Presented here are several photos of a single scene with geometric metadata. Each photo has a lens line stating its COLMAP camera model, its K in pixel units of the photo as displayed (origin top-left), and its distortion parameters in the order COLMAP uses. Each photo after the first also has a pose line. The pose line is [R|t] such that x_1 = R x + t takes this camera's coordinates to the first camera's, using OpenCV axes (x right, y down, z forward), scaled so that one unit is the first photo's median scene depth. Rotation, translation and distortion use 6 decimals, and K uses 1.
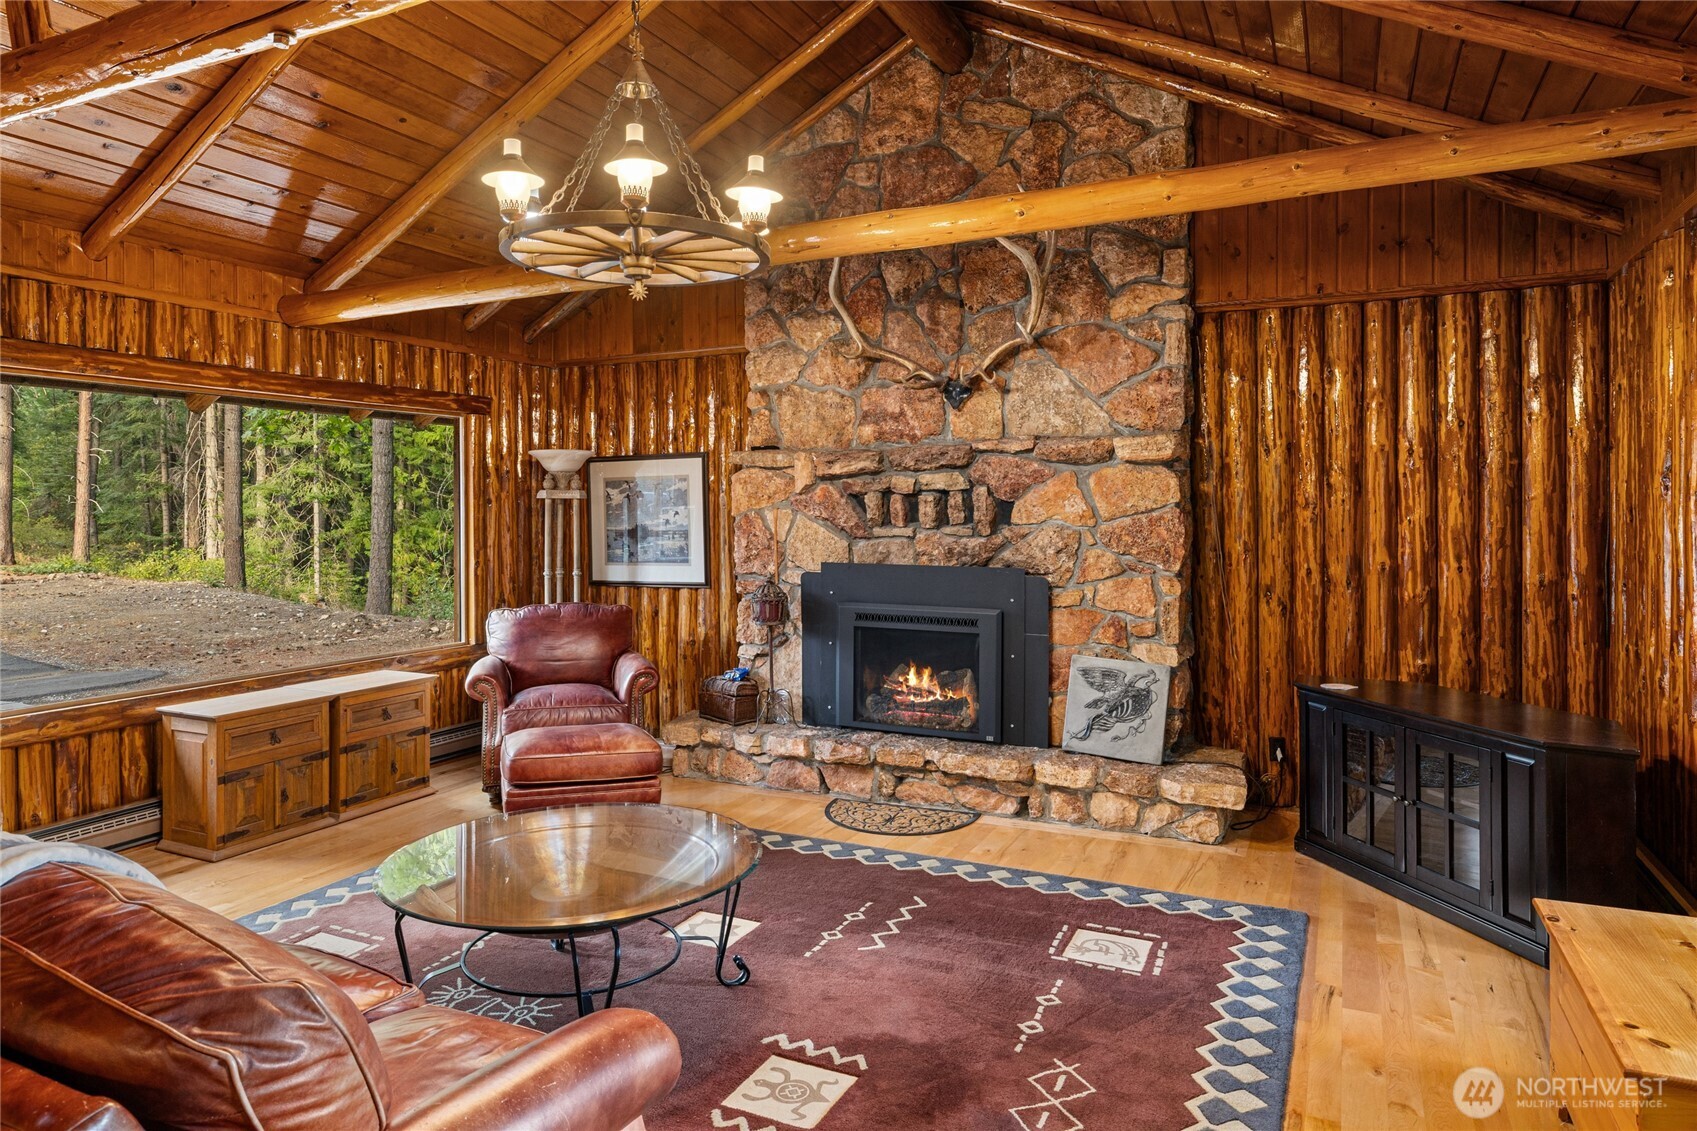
lens RADIAL K [[1054.0, 0, 839.3], [0, 1054.0, 511.9], [0, 0, 1]] dist [-0.002383, -0.000629]
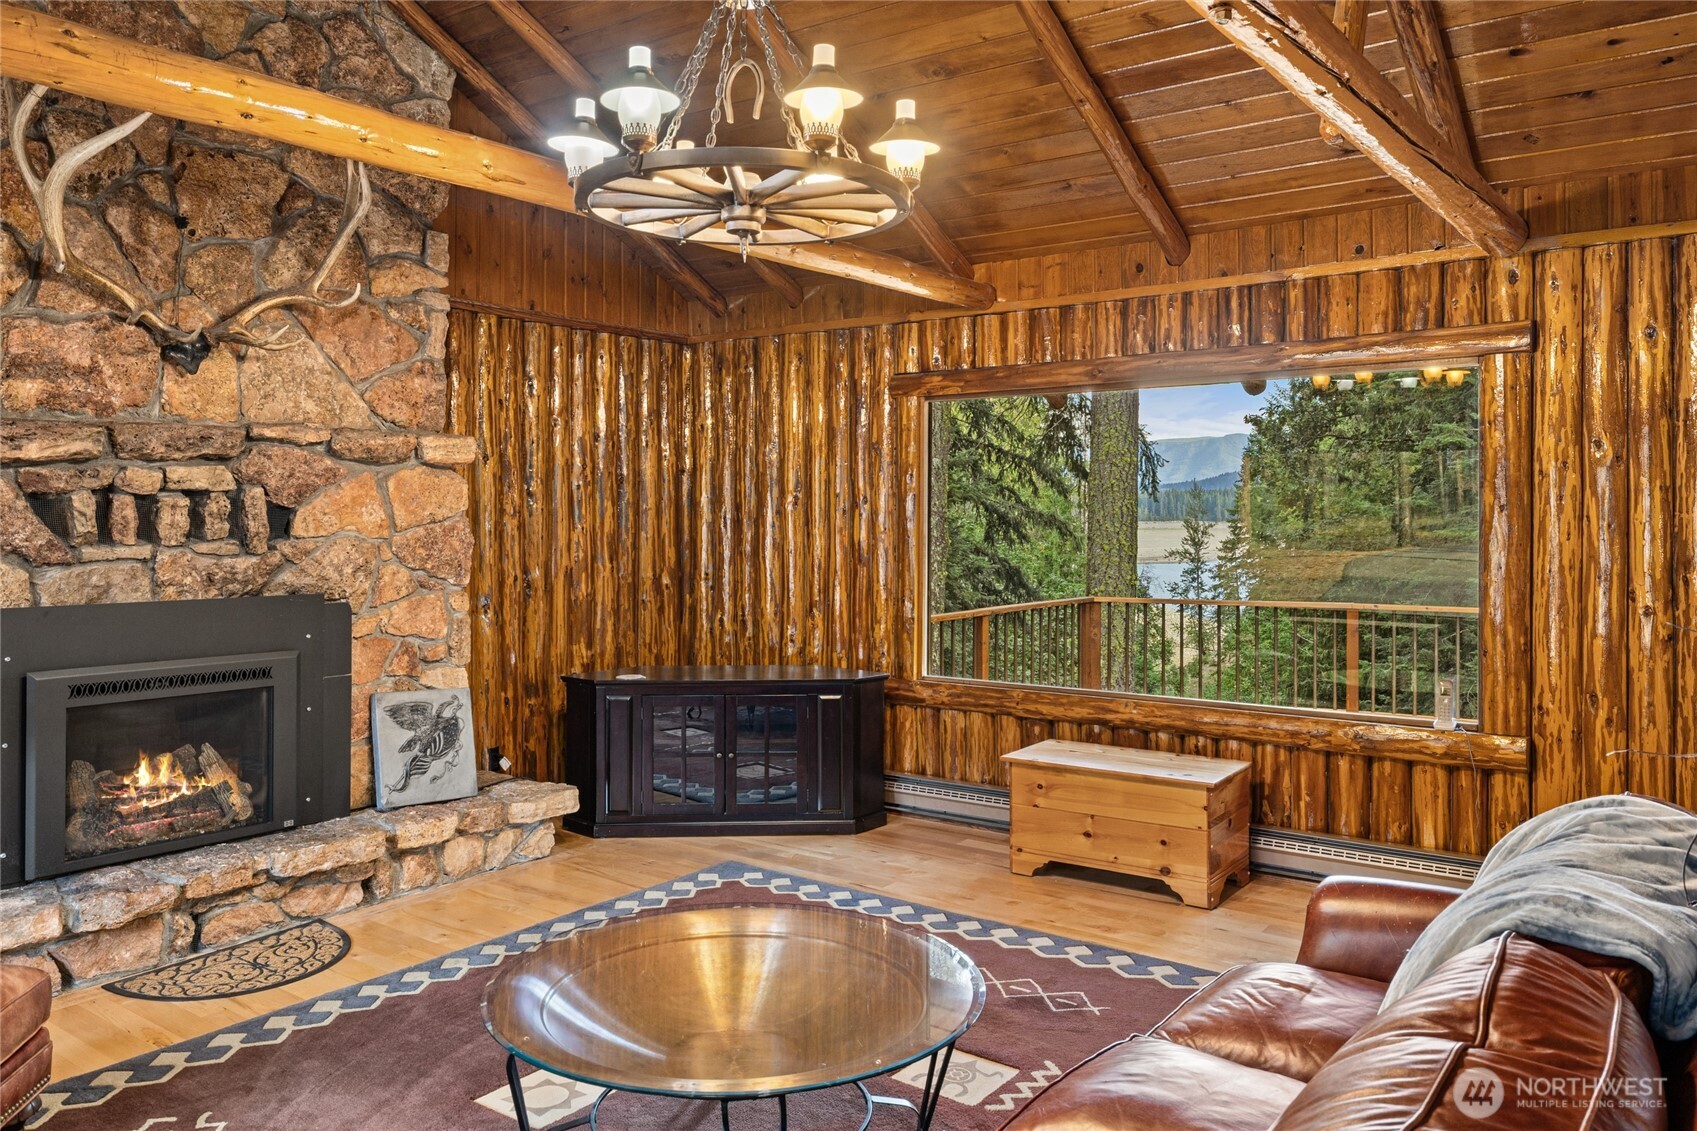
lens RADIAL K [[1246.9, 0, 848.6], [0, 1246.9, 505.7], [0, 0, 1]] dist [-0.002462, 0.004170]
pose [[0.180271, 0.007426, 0.983589, -0.645849], [-0.001415, 0.999972, -0.007290, -0.005260], [-0.983616, -0.000078, 0.180276, 0.437735]]
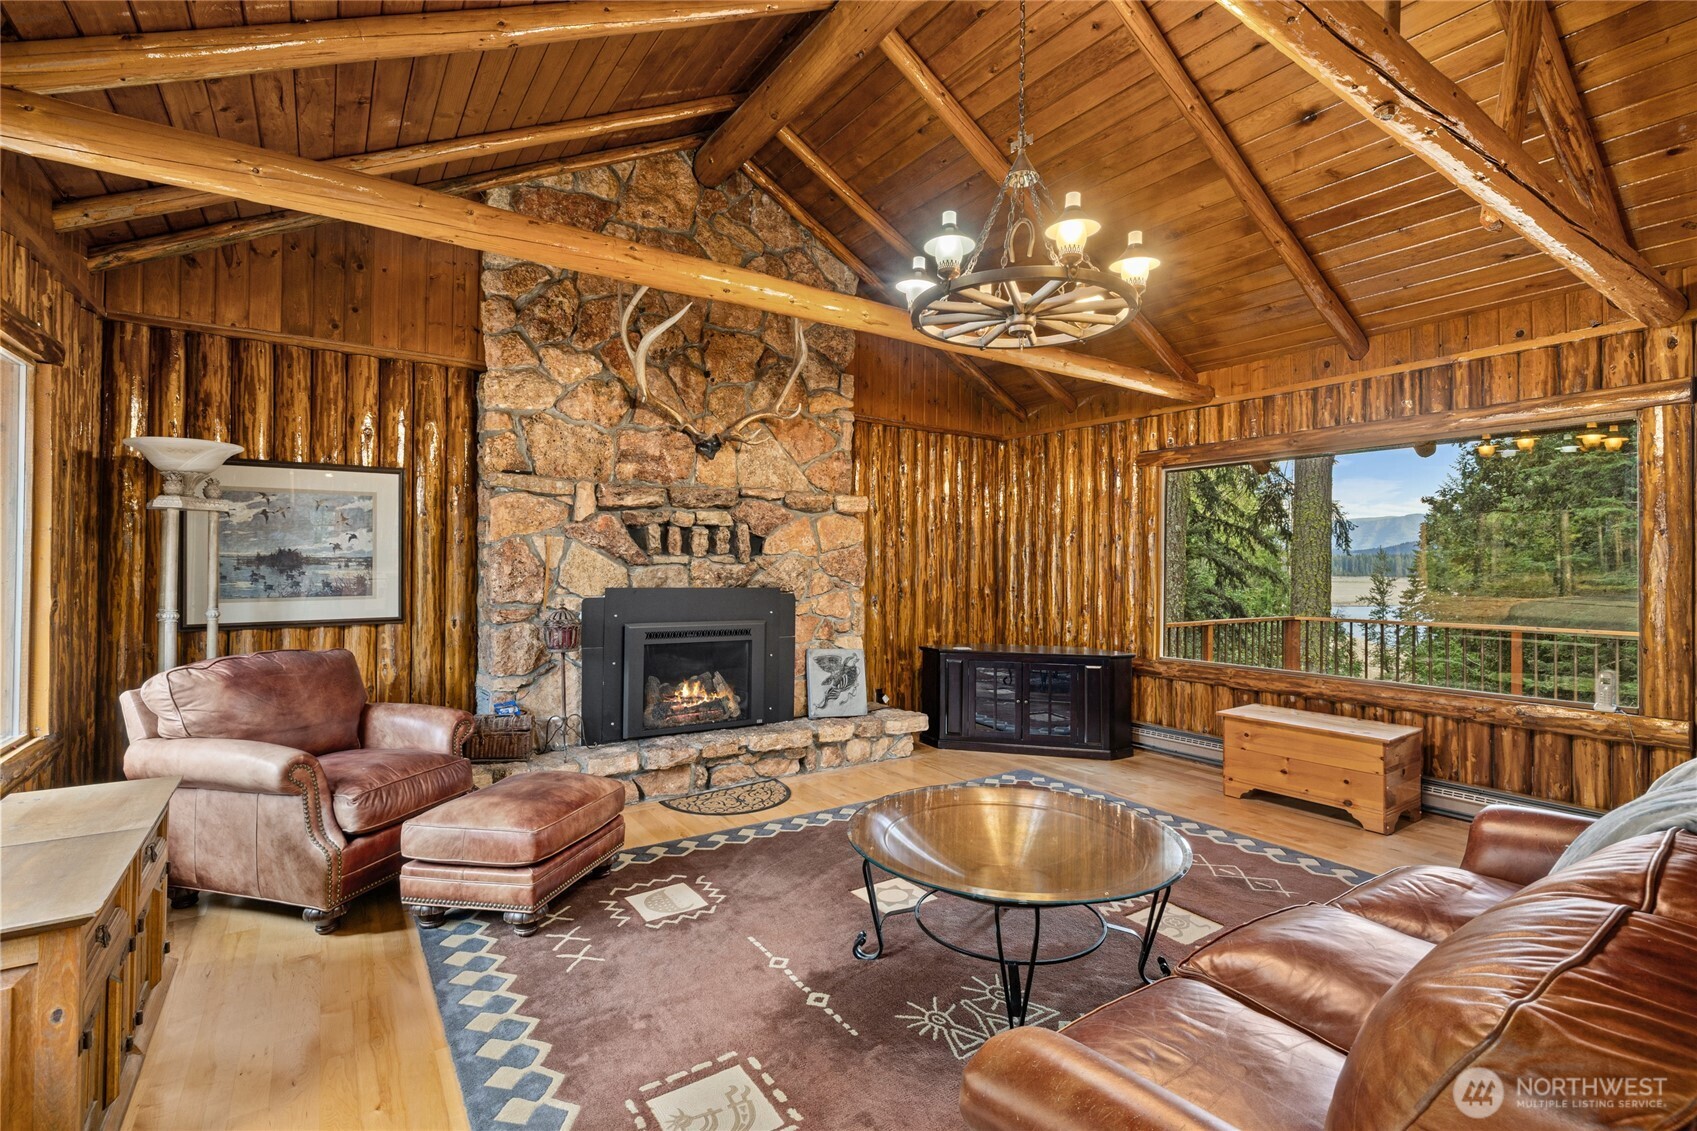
lens RADIAL K [[773.0, 0, 863.0], [0, 773.0, 551.4], [0, 0, 1]] dist [-0.006644, 0.001494]
pose [[0.480765, 0.022443, 0.876562, -0.610464], [-0.010665, 0.999748, -0.019747, 0.025399], [-0.876785, 0.000145, 0.480883, 0.428403]]
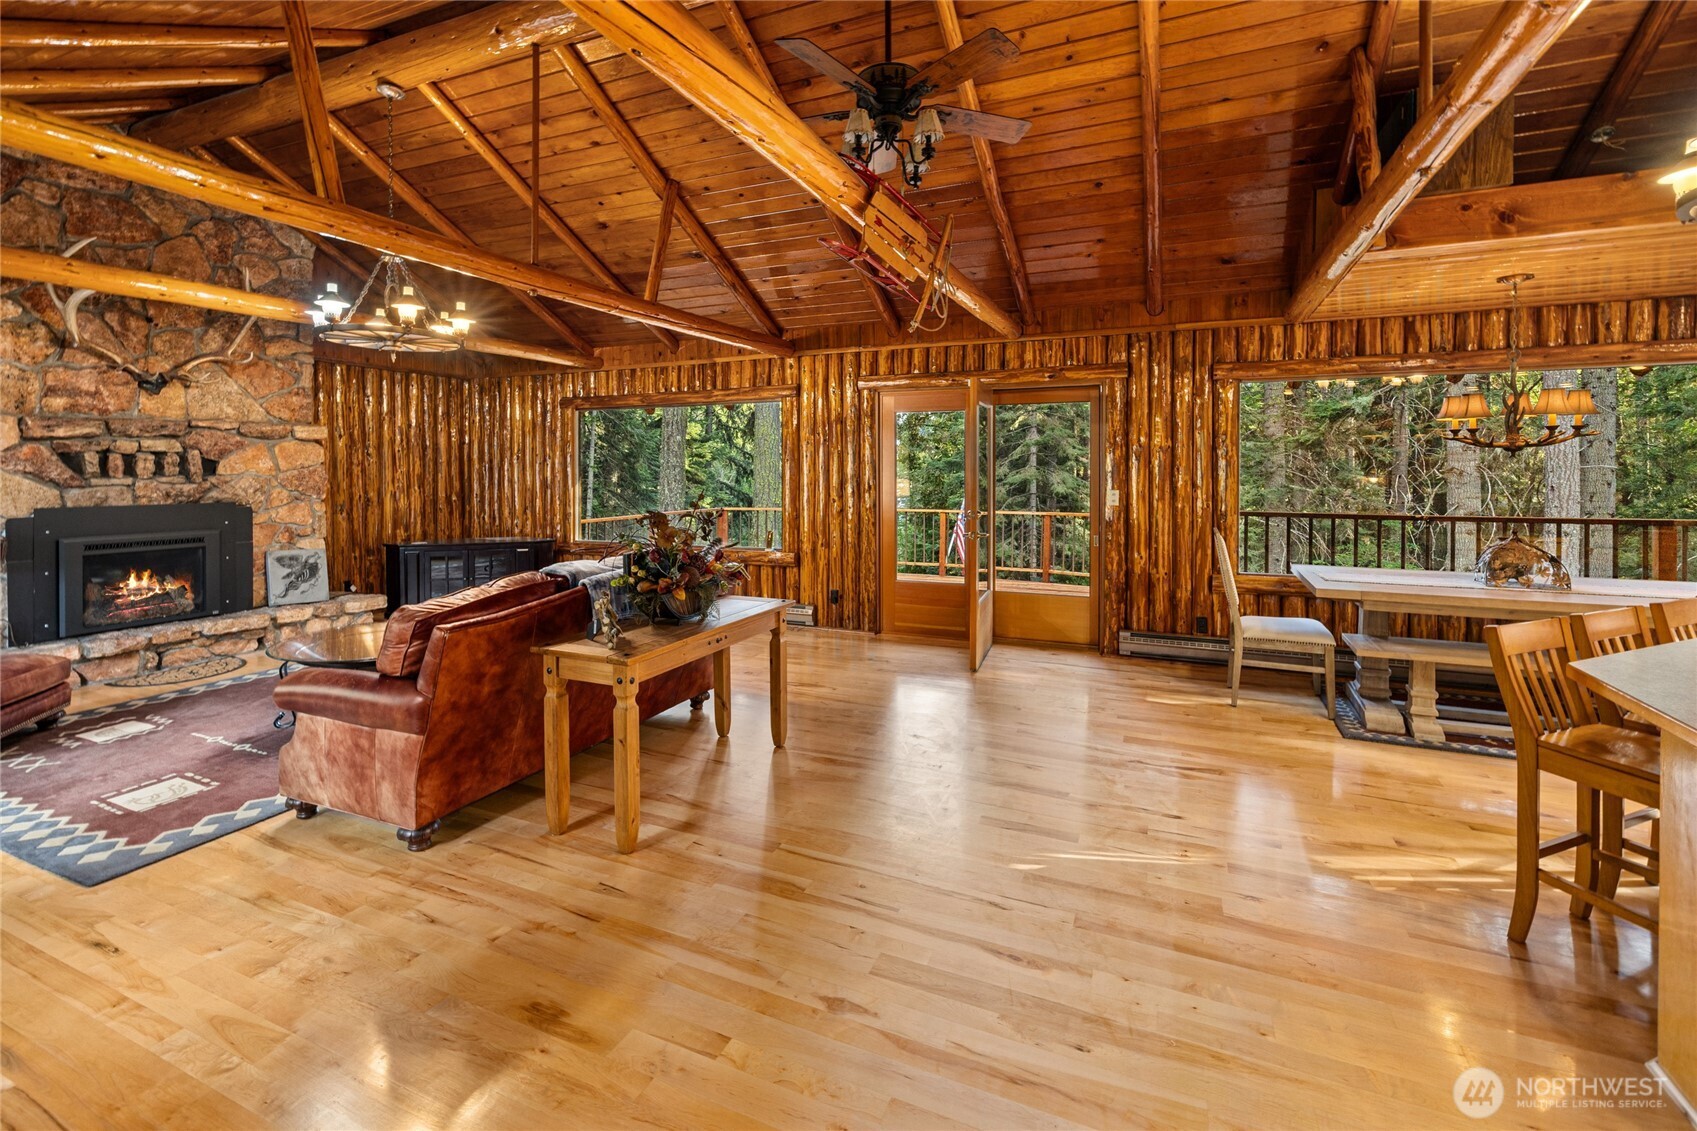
lens RADIAL K [[735.2, 0, 846.9], [0, 735.2, 473.7], [0, 0, 1]] dist [0.001801, -0.000277]
pose [[-0.045118, -0.006164, 0.998963, -0.964533], [0.002097, 0.999978, 0.006265, 0.005054], [-0.998979, 0.002377, -0.045104, 0.112555]]
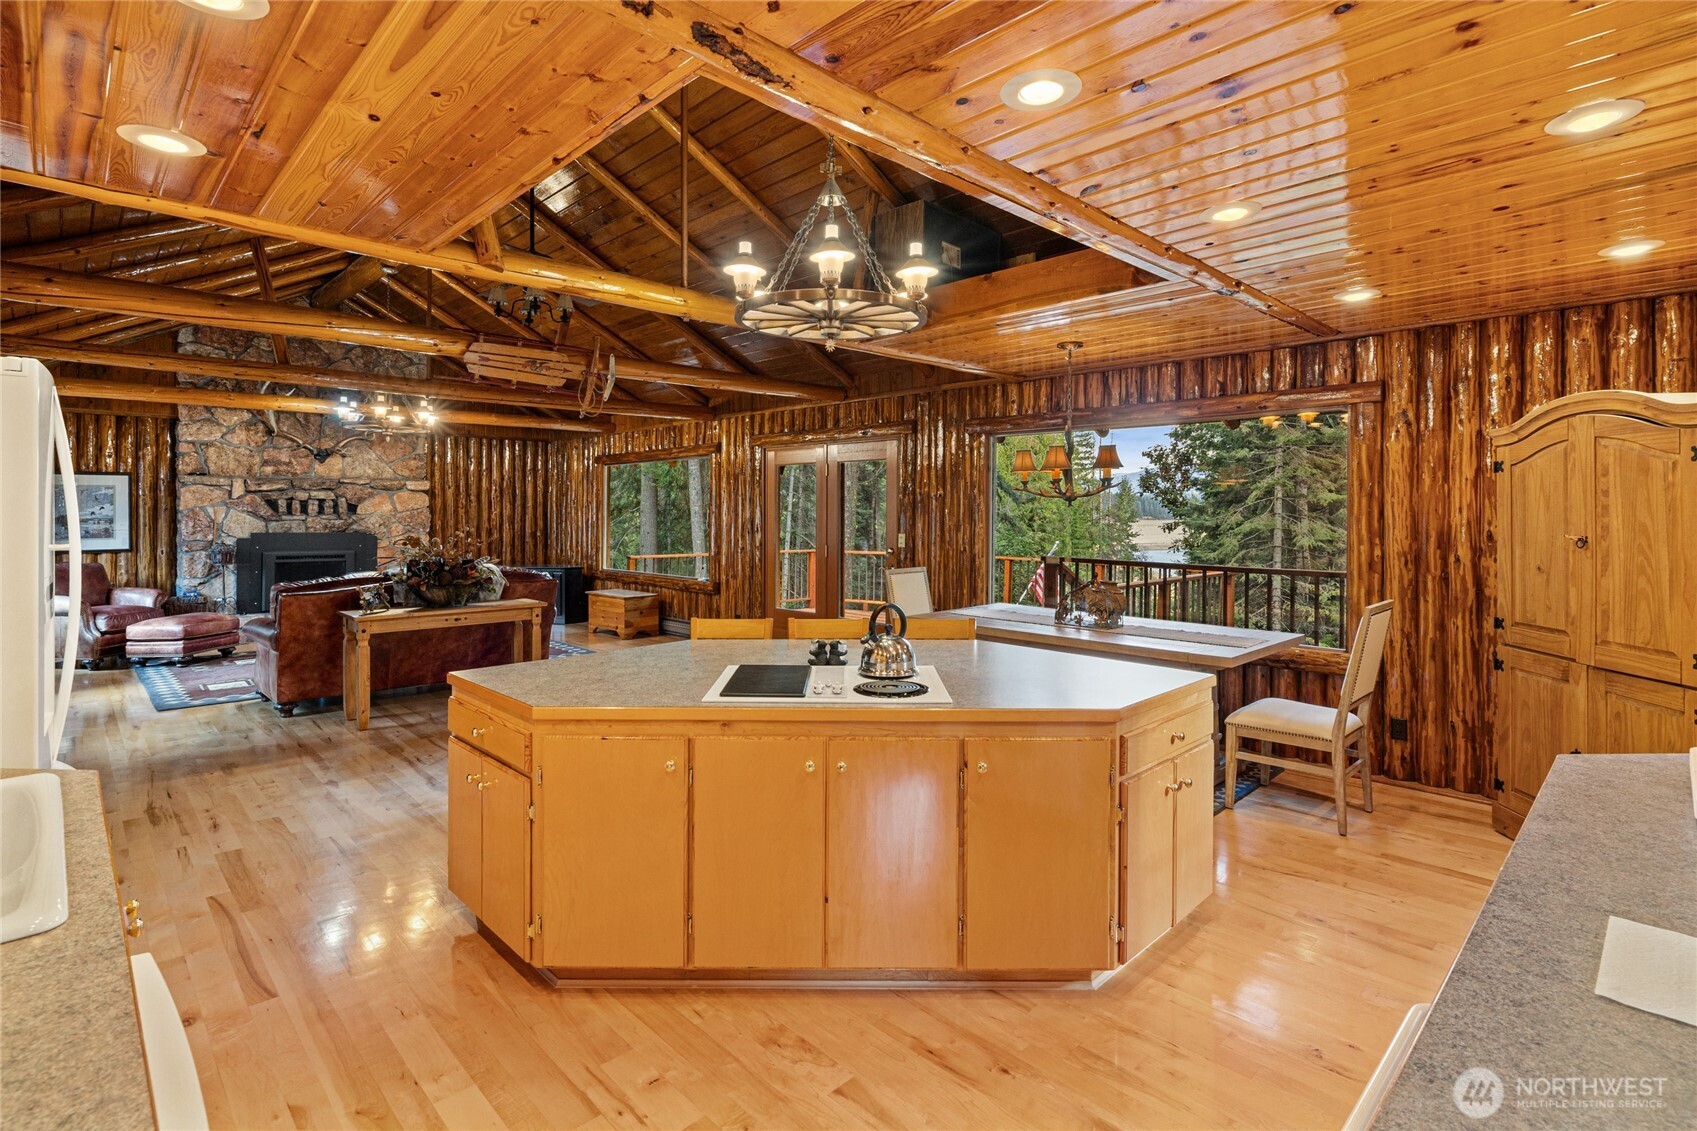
lens RADIAL K [[814.1, 0, 842.9], [0, 814.1, 504.0], [0, 0, 1]] dist [0.000560, 0.000626]
pose [[0.334914, 0.013193, 0.942156, -1.193696], [-0.005709, 0.999912, -0.011972, 0.004417], [-0.942231, -0.001370, 0.334960, -0.647673]]
